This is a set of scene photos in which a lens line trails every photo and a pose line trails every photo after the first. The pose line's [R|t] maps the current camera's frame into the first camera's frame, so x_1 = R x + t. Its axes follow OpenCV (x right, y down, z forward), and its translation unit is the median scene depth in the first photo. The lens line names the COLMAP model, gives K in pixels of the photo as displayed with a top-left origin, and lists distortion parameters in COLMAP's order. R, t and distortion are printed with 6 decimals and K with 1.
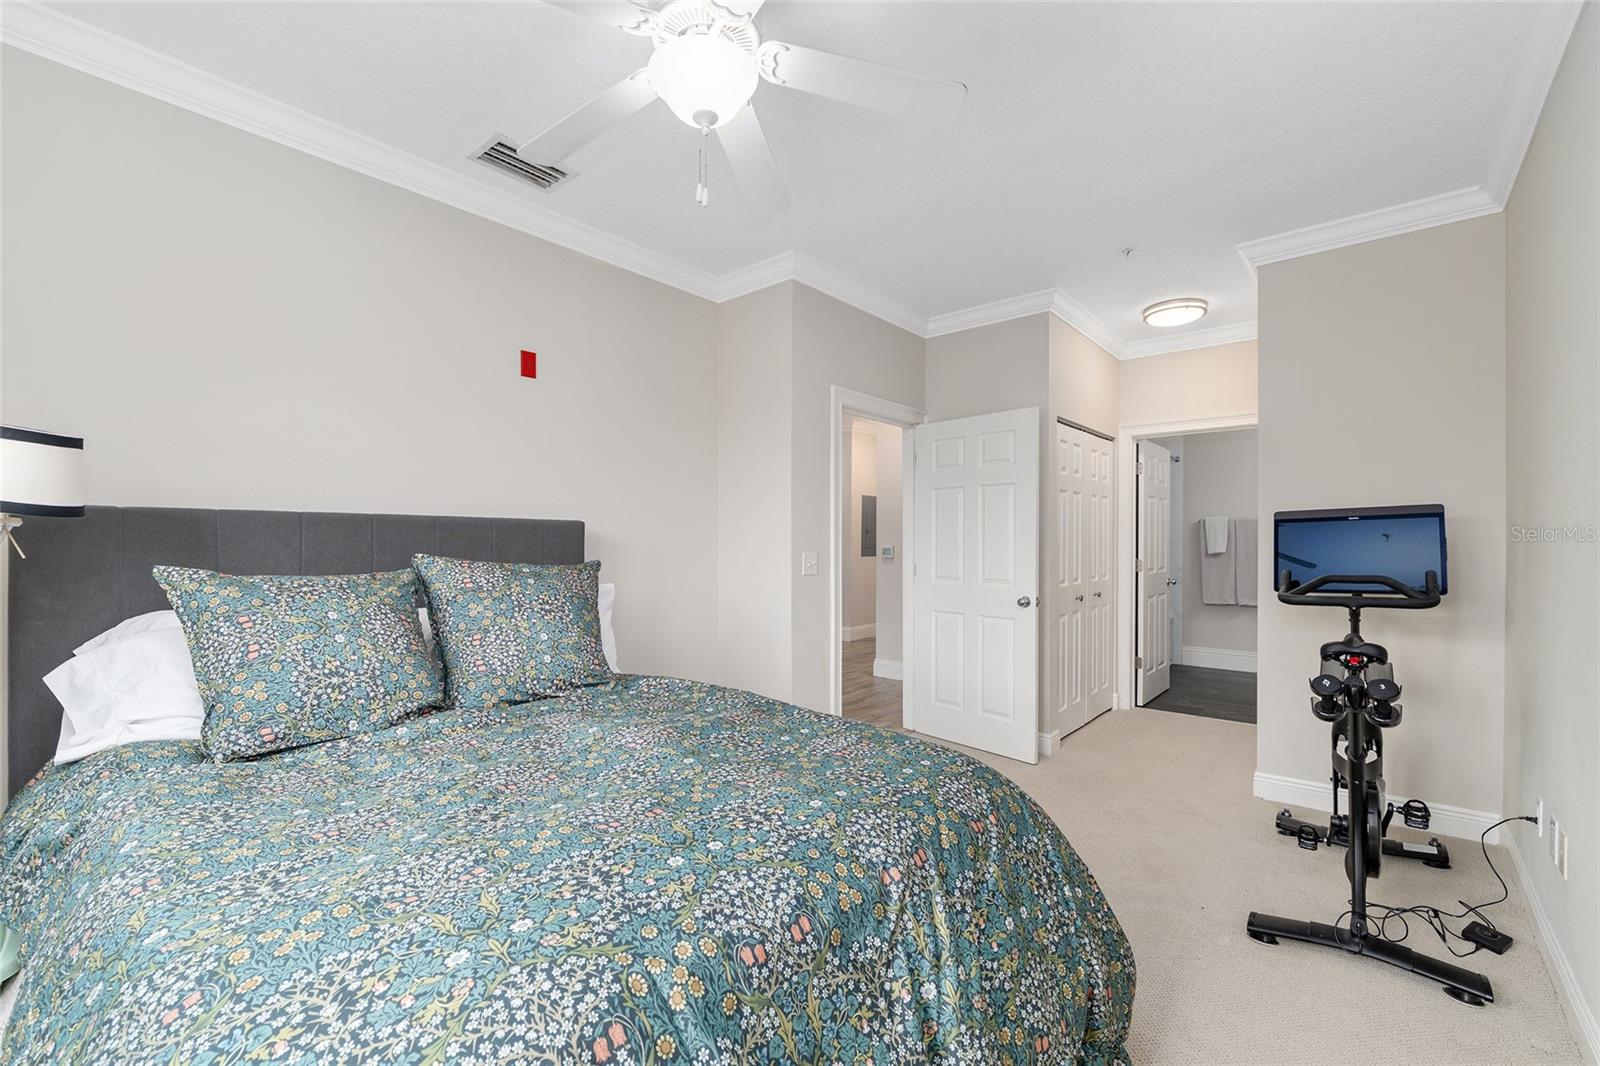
lens RADIAL K [[705.7, 0, 795.3], [0, 705.7, 543.0], [0, 0, 1]] dist [-0.002398, -0.000247]
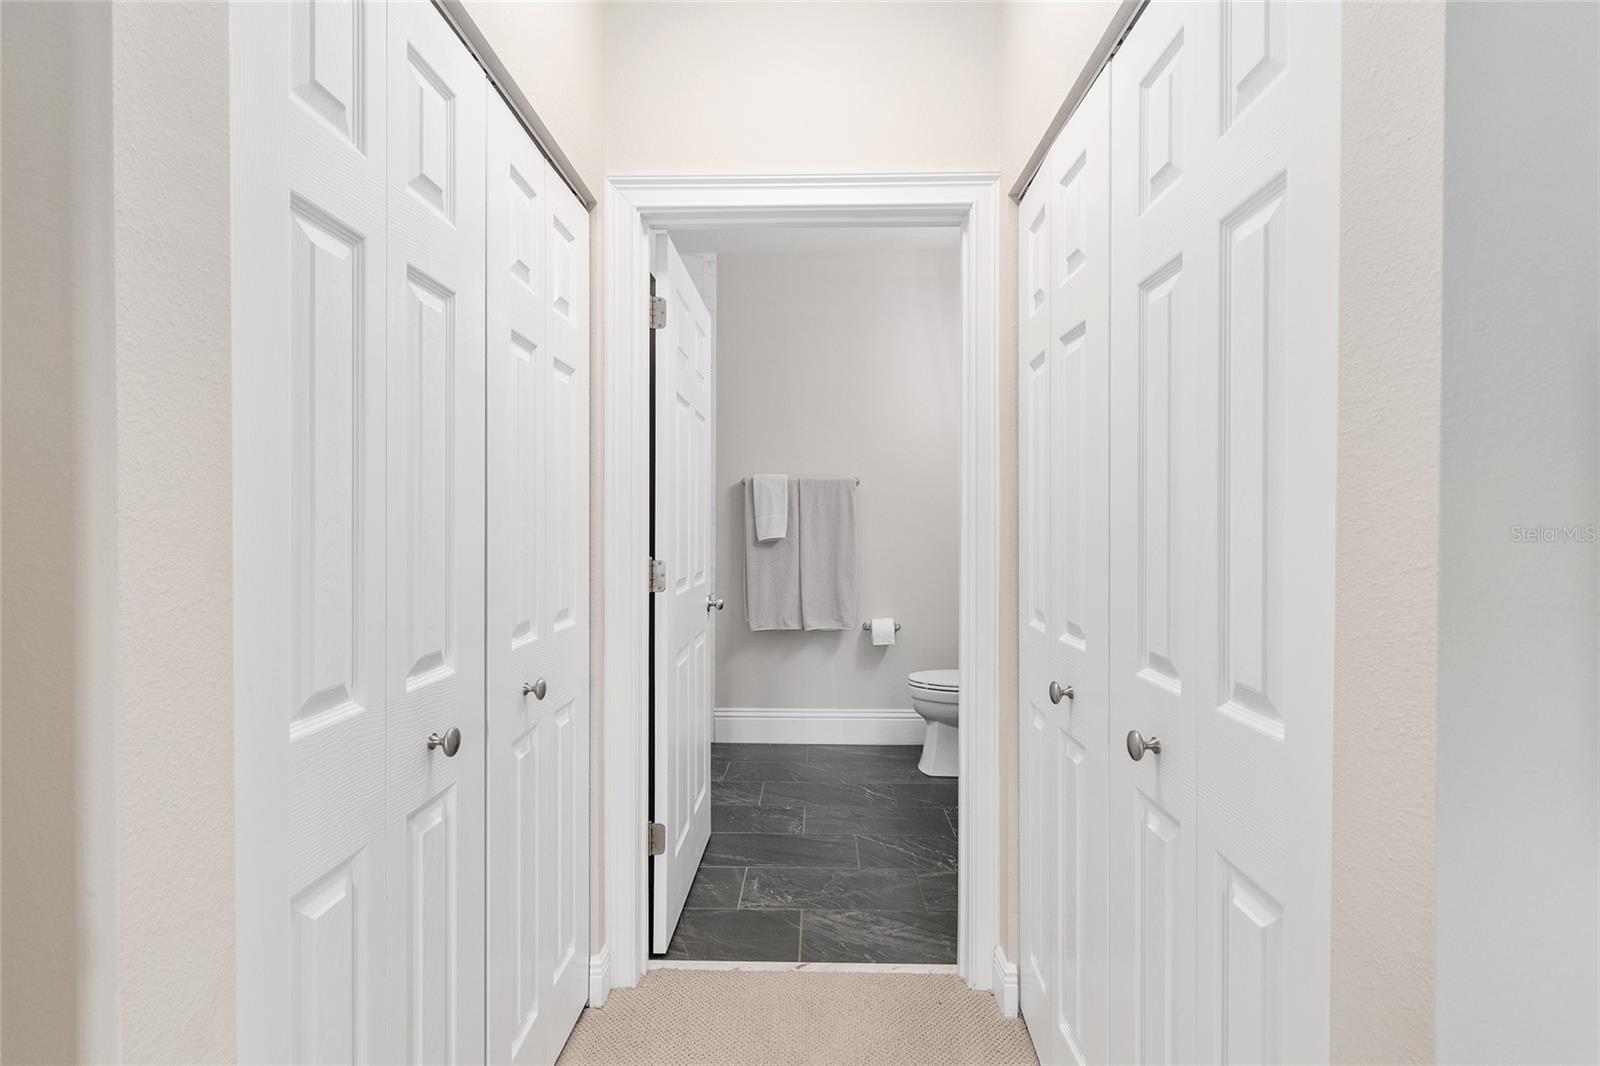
lens RADIAL K [[802.7, 0, 806.0], [0, 802.7, 532.8], [0, 0, 1]] dist [-0.000081, -0.000146]
pose [[0.780527, -0.003743, 0.625111, 0.274601], [0.000655, 0.999986, 0.005169, 0.007140], [-0.625122, -0.003625, 0.780519, 0.601023]]
